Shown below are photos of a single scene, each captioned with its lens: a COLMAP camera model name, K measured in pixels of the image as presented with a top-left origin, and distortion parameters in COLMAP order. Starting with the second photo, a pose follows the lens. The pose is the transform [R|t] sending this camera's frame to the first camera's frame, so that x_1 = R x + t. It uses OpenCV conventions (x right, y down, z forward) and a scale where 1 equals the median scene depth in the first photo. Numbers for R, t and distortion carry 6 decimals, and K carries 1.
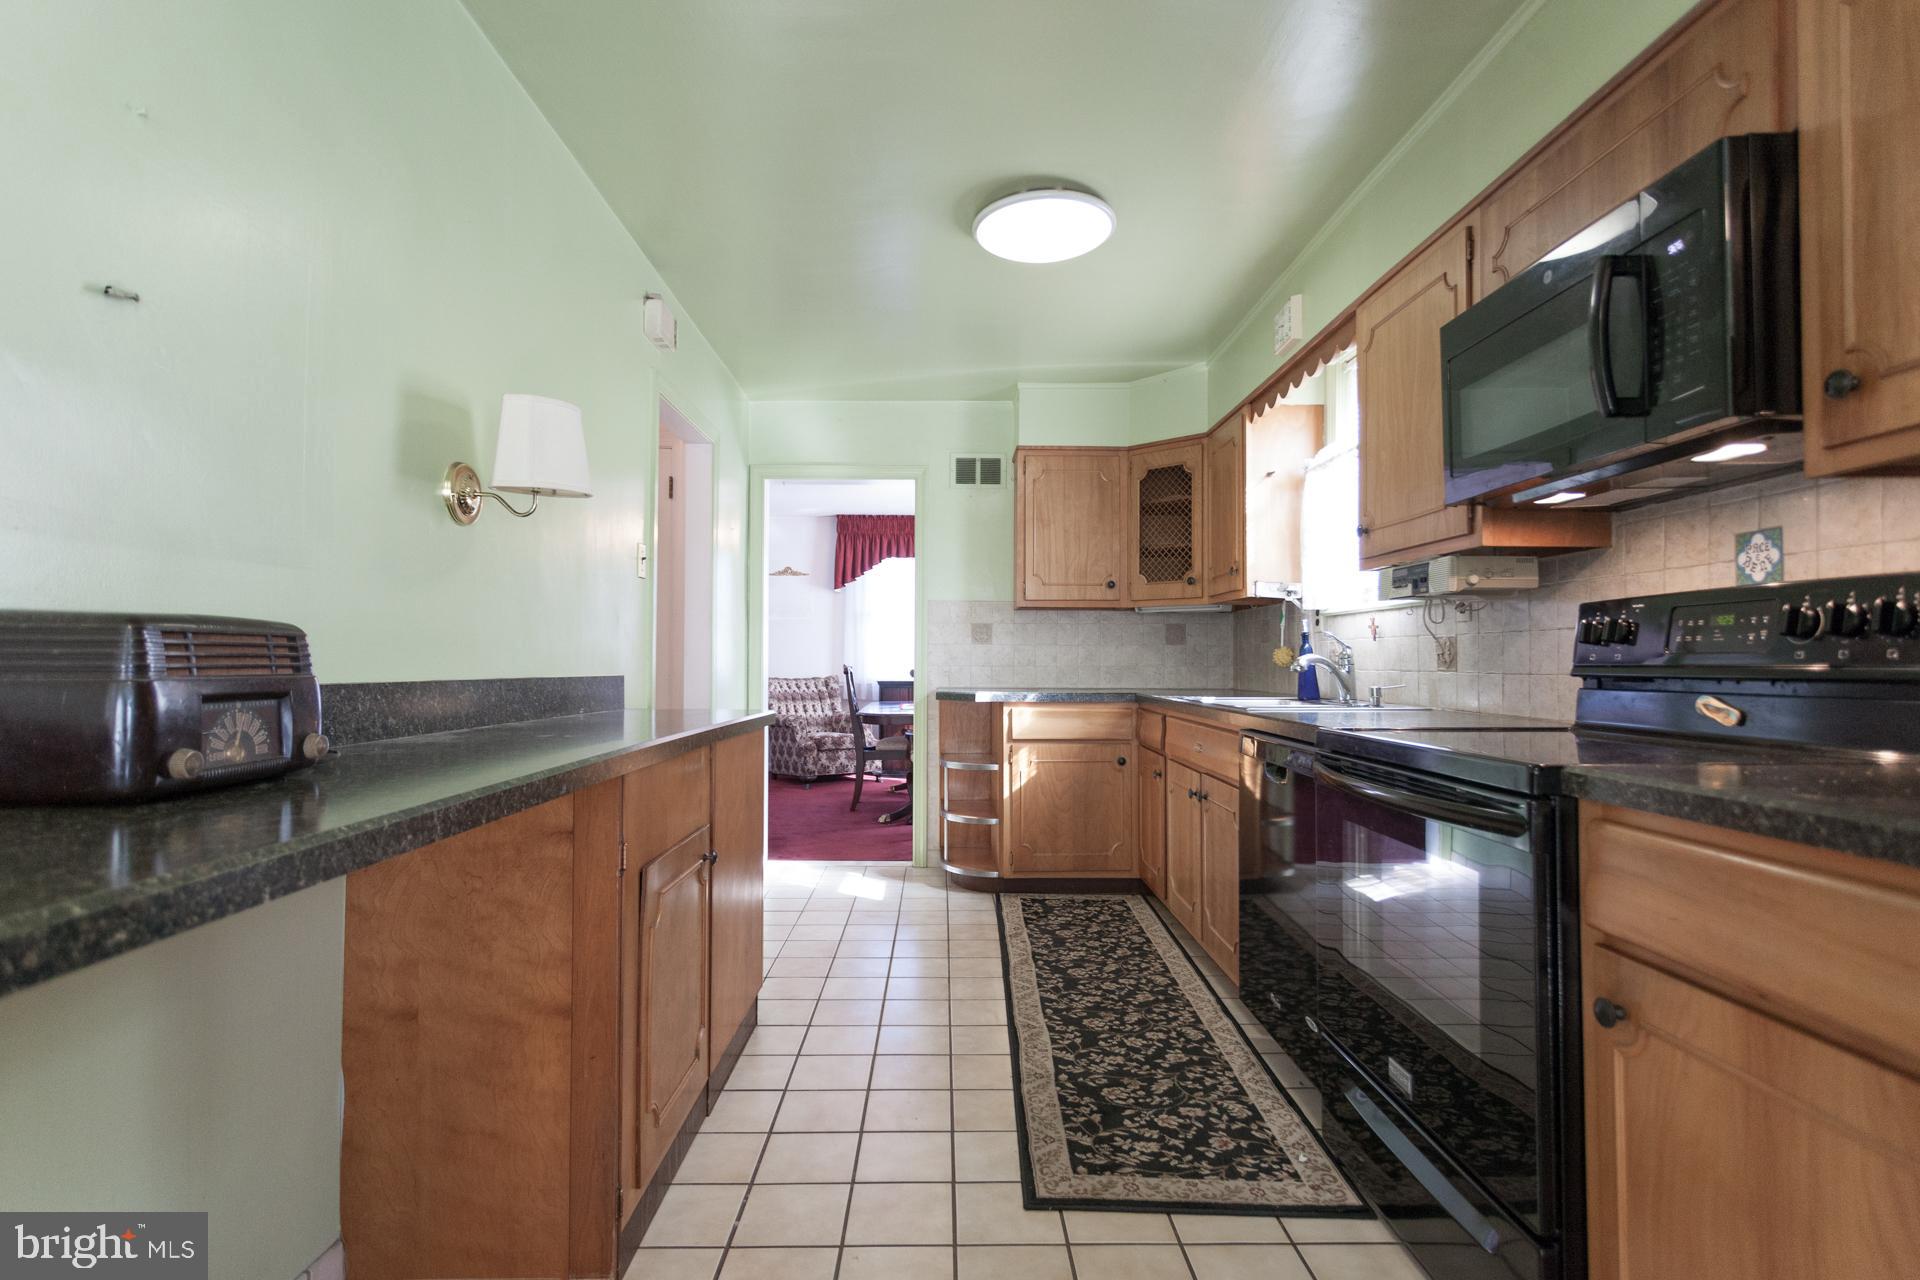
lens RADIAL K [[923.5, 0, 953.6], [0, 923.5, 645.3], [0, 0, 1]] dist [-0.001382, 0.001981]
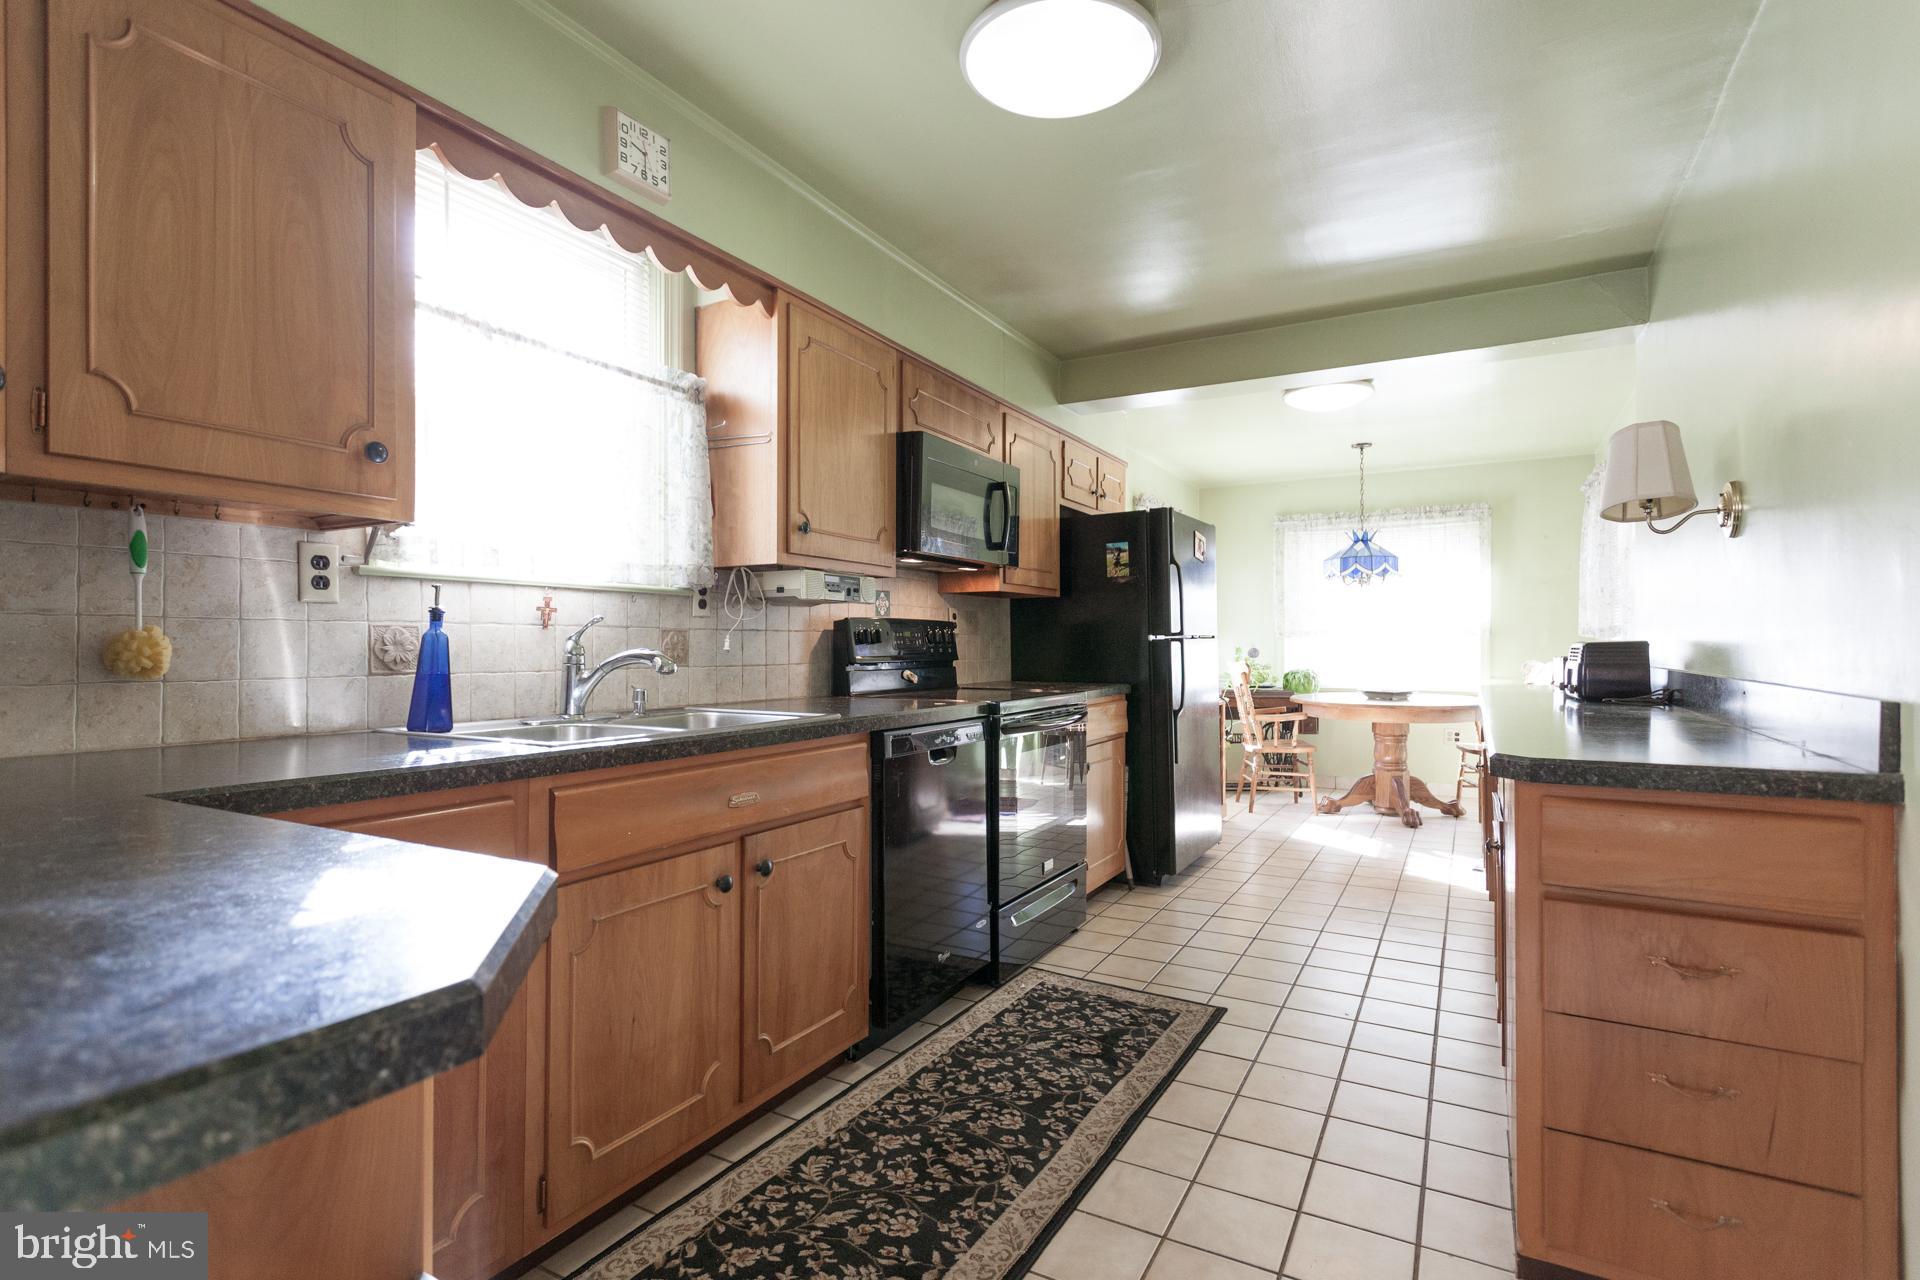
lens RADIAL K [[923.5, 0, 955.1], [0, 923.5, 641.6], [0, 0, 1]] dist [-0.001382, 0.001981]
pose [[-0.869013, -0.001500, 0.494787, -0.148530], [-0.011655, 0.999780, -0.017438, 0.012045], [-0.494652, -0.020920, -0.868839, 1.310299]]
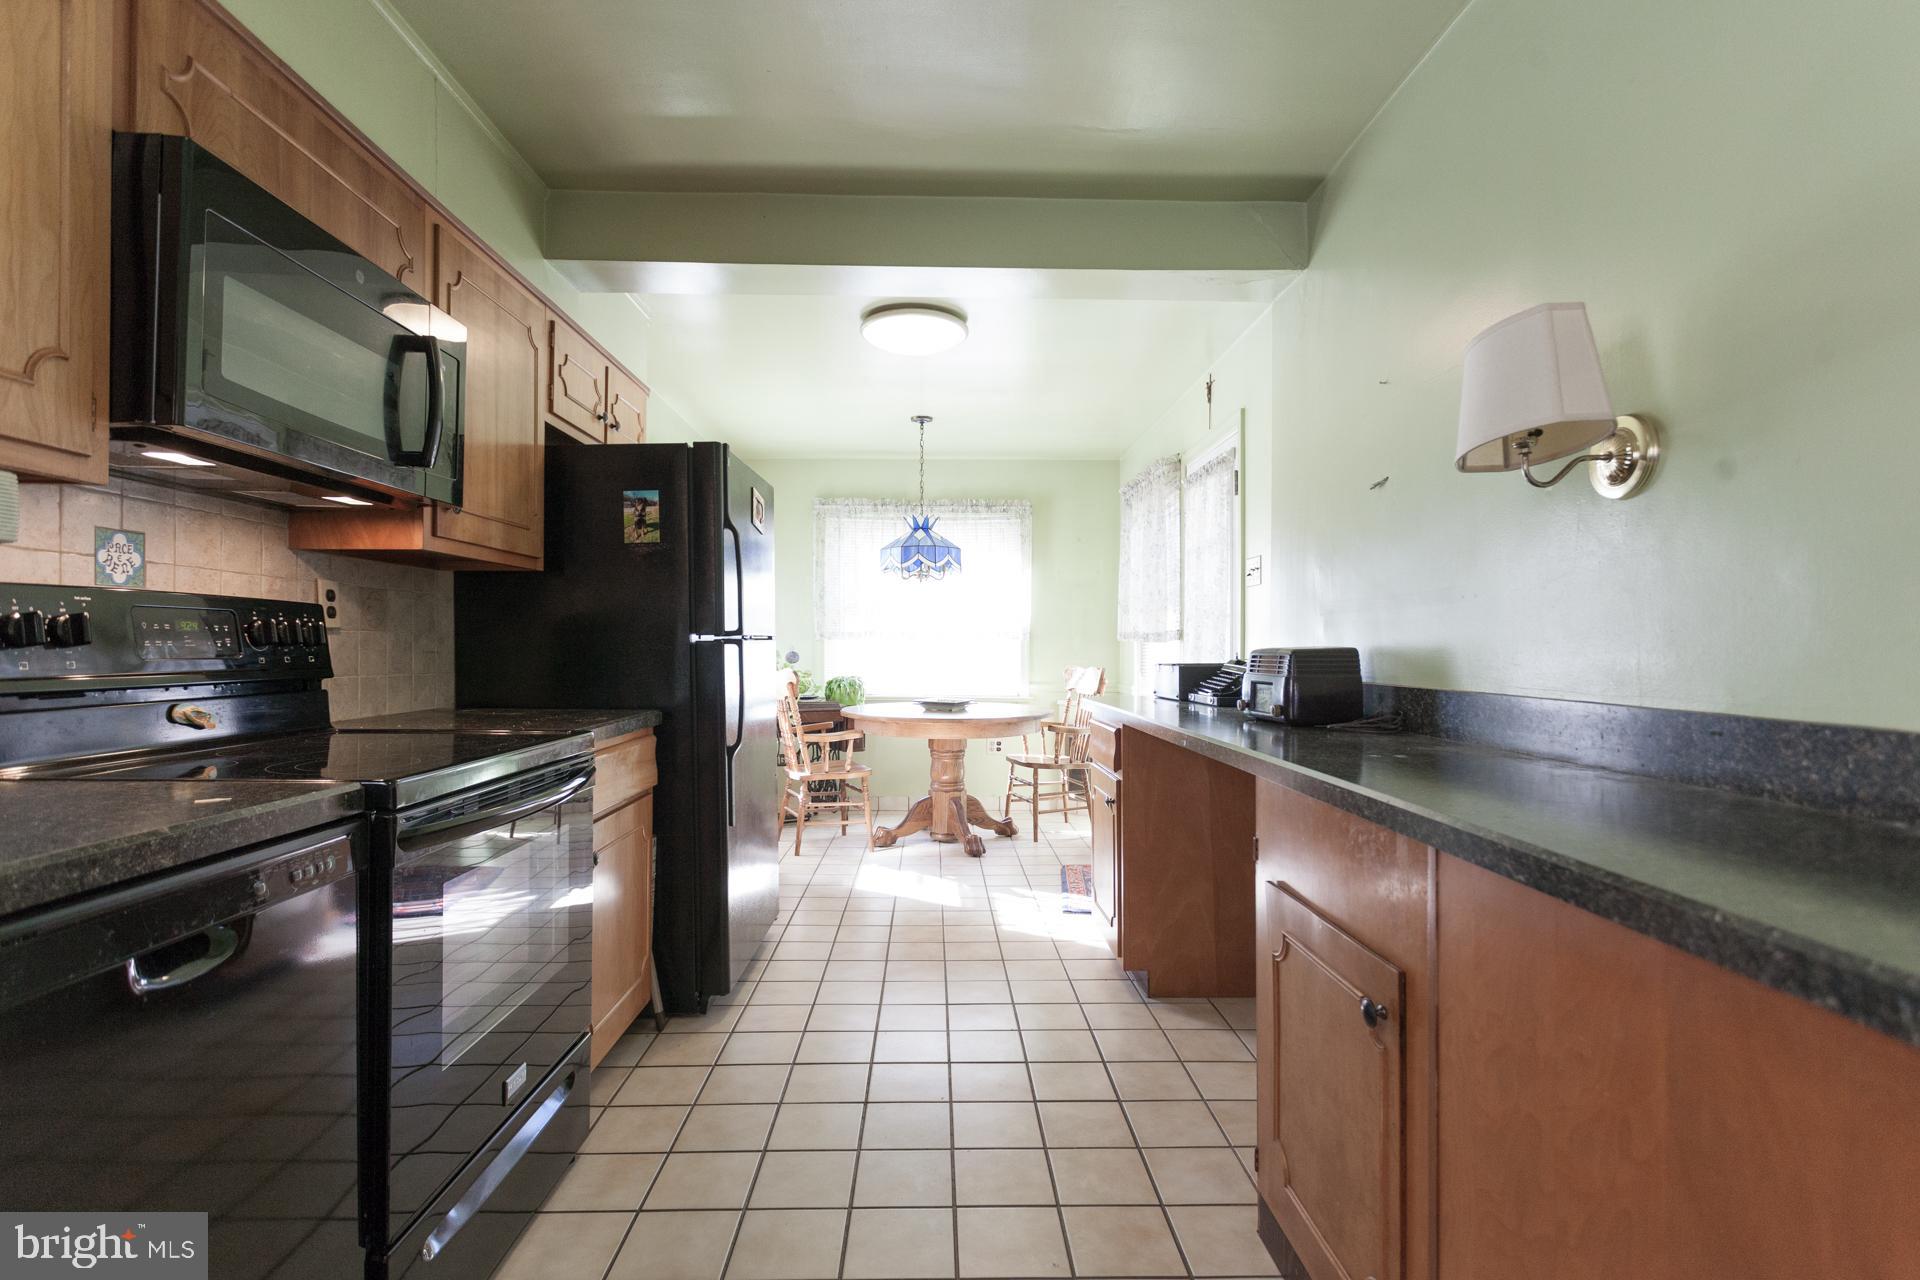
lens RADIAL K [[923.5, 0, 951.1], [0, 923.5, 641.7], [0, 0, 1]] dist [-0.001382, 0.001981]
pose [[-0.999889, -0.007766, -0.012739, 0.012329], [-0.007456, 0.999679, -0.024207, 0.003551], [0.012923, -0.024109, -0.999626, 0.937583]]
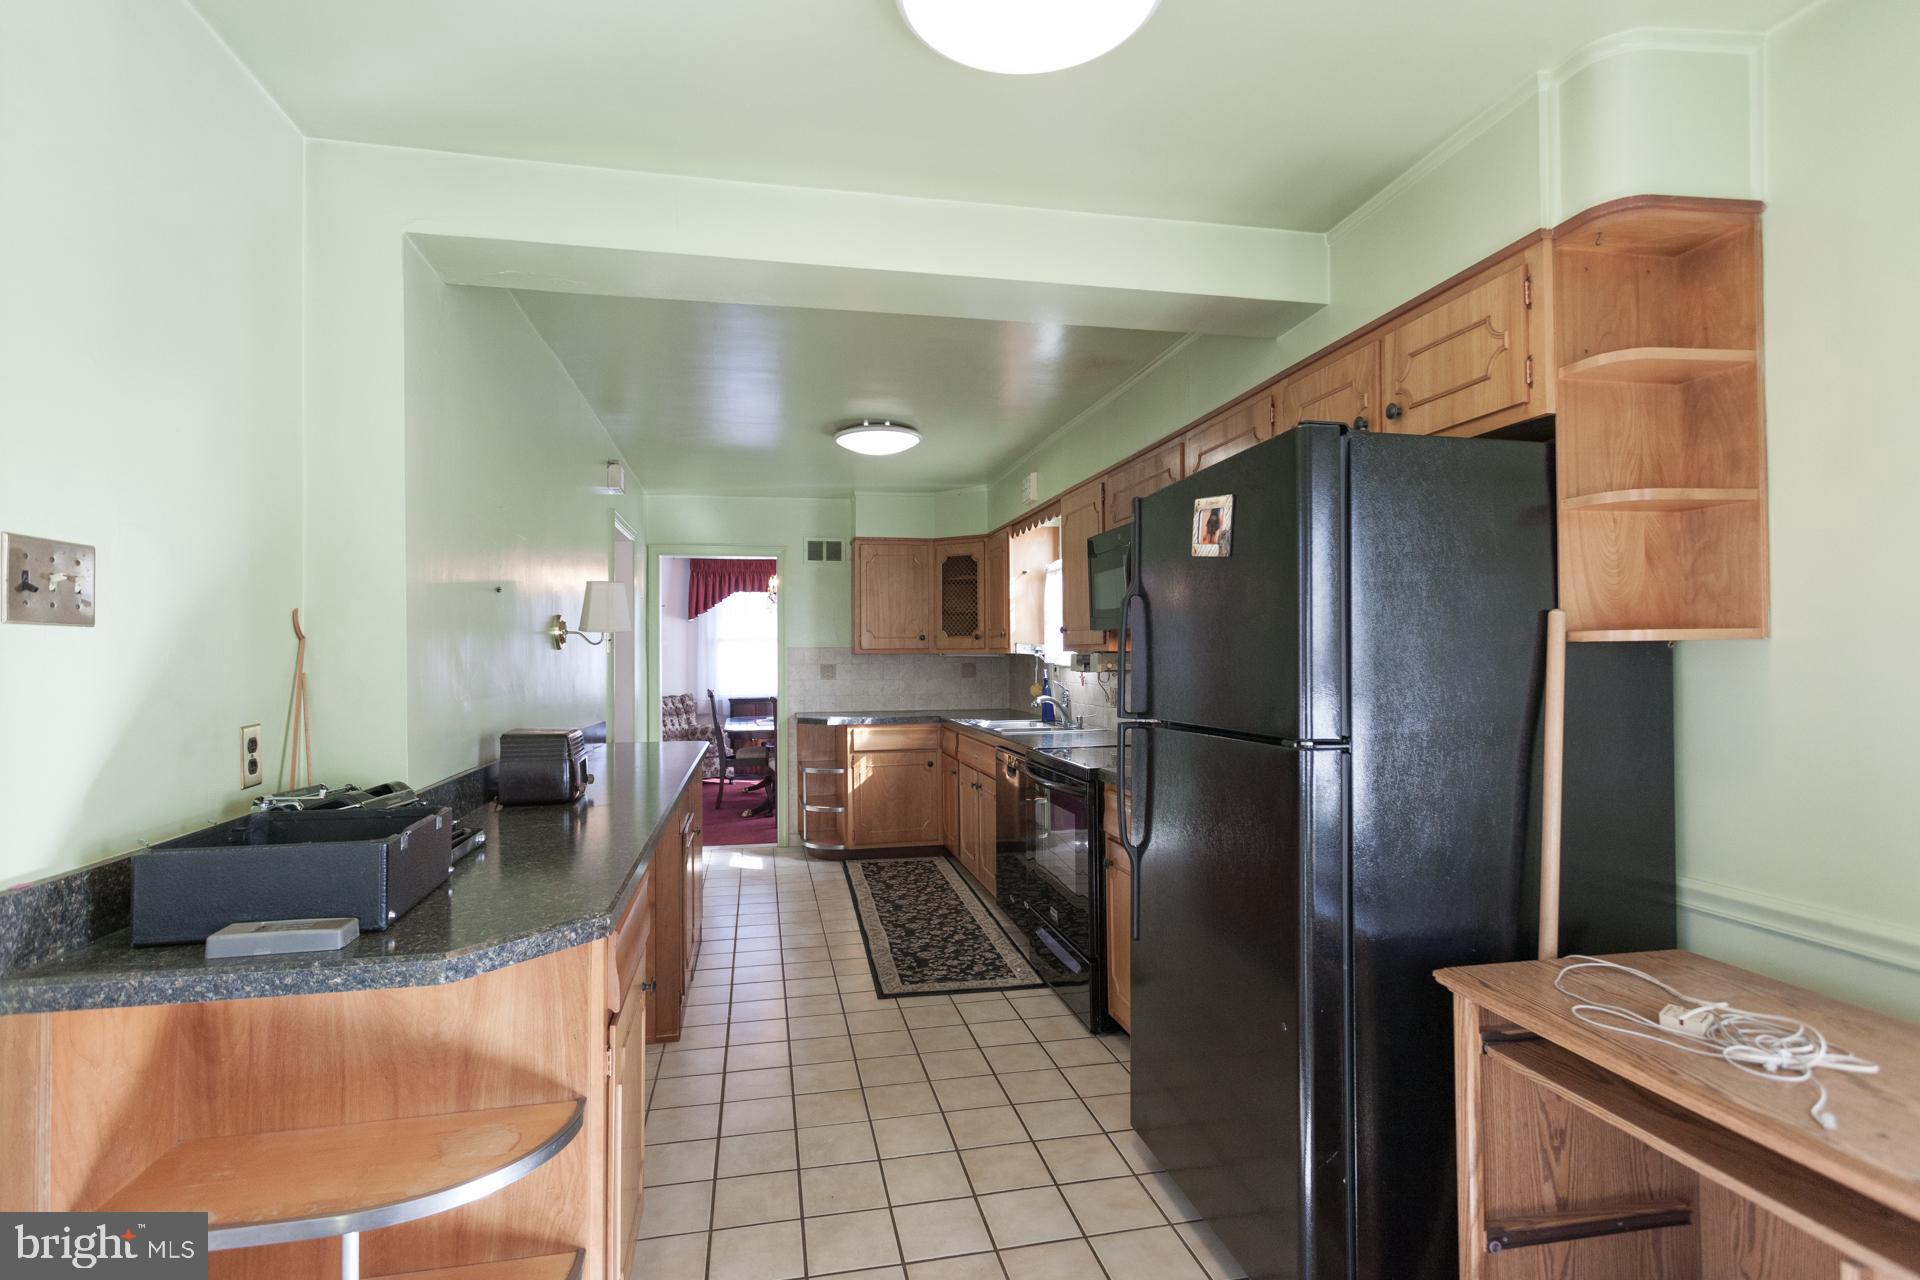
lens RADIAL K [[923.5, 0, 952.7], [0, 923.5, 647.7], [0, 0, 1]] dist [-0.001382, 0.001981]
pose [[0.980739, -0.008041, 0.195155, -0.073751], [0.006665, 0.999948, 0.007706, -0.077716], [-0.195207, -0.006257, 0.980742, -0.486068]]
